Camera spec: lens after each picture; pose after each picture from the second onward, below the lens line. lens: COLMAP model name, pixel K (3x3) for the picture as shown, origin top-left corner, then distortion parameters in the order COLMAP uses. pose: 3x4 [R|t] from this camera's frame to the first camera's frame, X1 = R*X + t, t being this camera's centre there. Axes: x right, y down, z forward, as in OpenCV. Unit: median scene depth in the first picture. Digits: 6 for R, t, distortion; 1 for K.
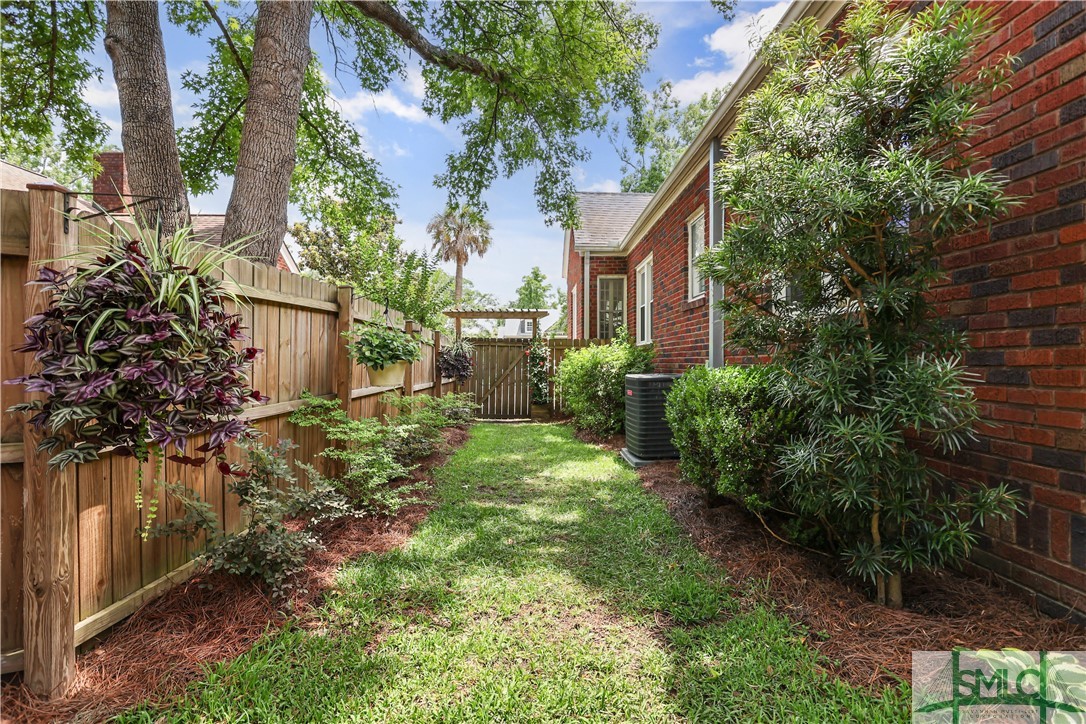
lens RADIAL K [[519.5, 0, 542.1], [0, 519.5, 358.4], [0, 0, 1]] dist [0.000106, 0.001467]
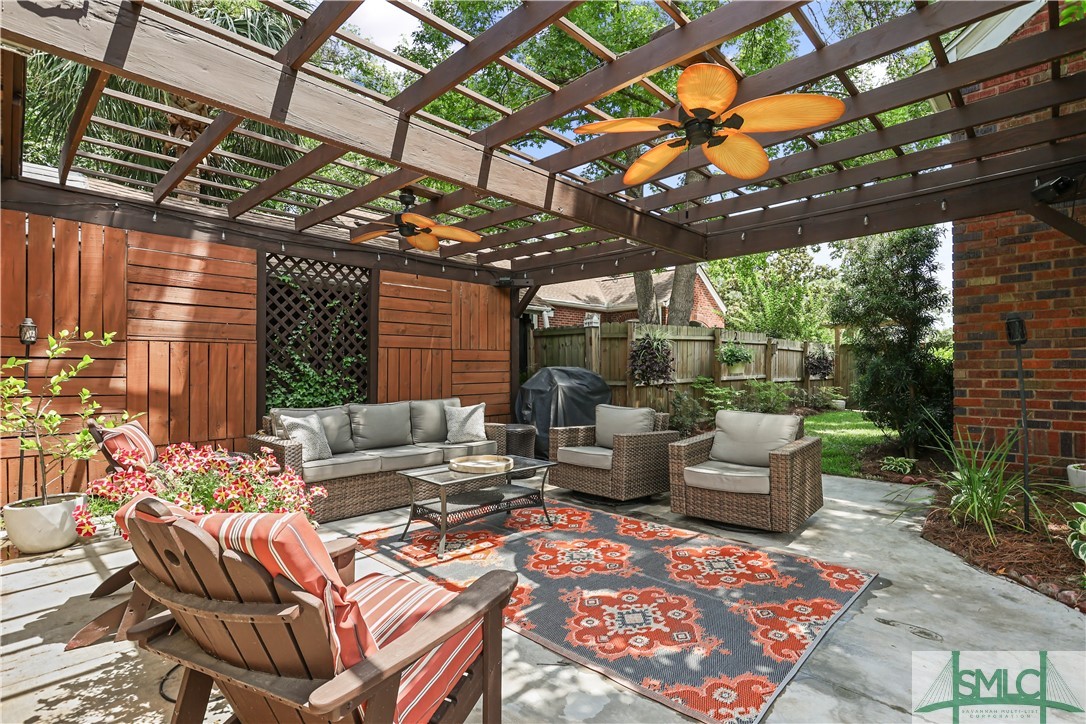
lens RADIAL K [[519.5, 0, 542.1], [0, 519.5, 358.4], [0, 0, 1]] dist [0.000106, 0.001467]
pose [[0.694798, -0.013097, -0.719085, 0.490253], [0.007279, 0.999911, -0.011179, 0.005969], [0.719168, 0.002533, 0.694832, -0.756951]]
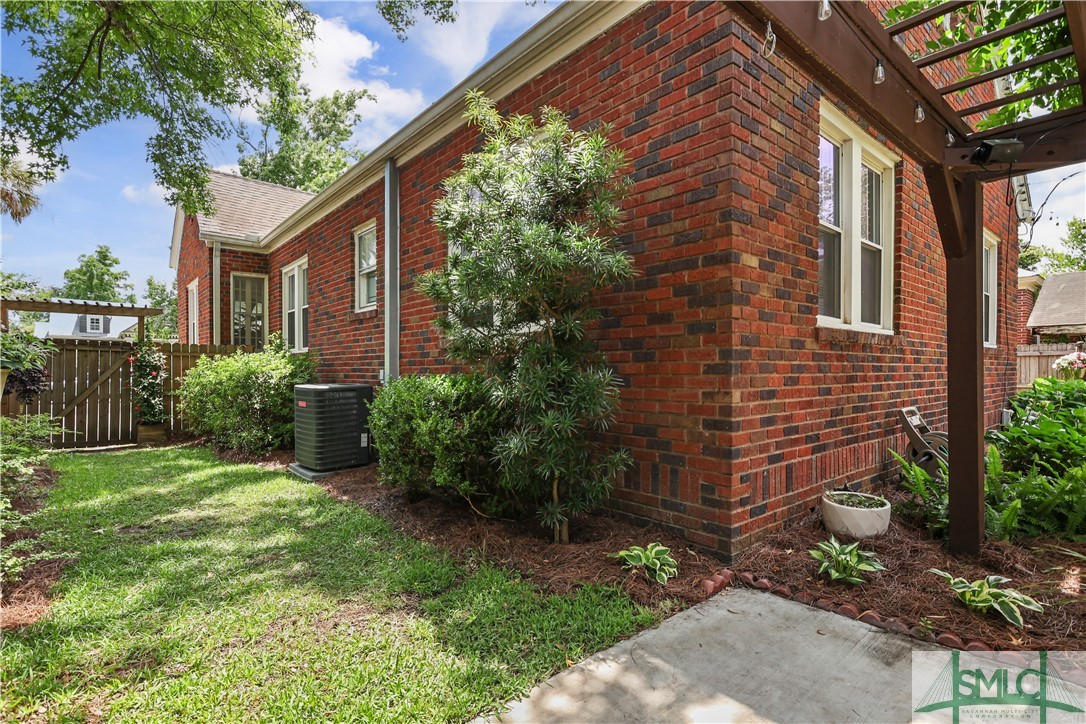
lens RADIAL K [[528.7, 0, 545.6], [0, 528.7, 375.1], [0, 0, 1]] dist [0.000686, 0.002063]
pose [[0.774402, -0.003602, 0.632684, -0.087059], [-0.004620, 0.999925, 0.011347, -0.000099], [-0.632677, -0.011710, 0.774327, -0.025519]]
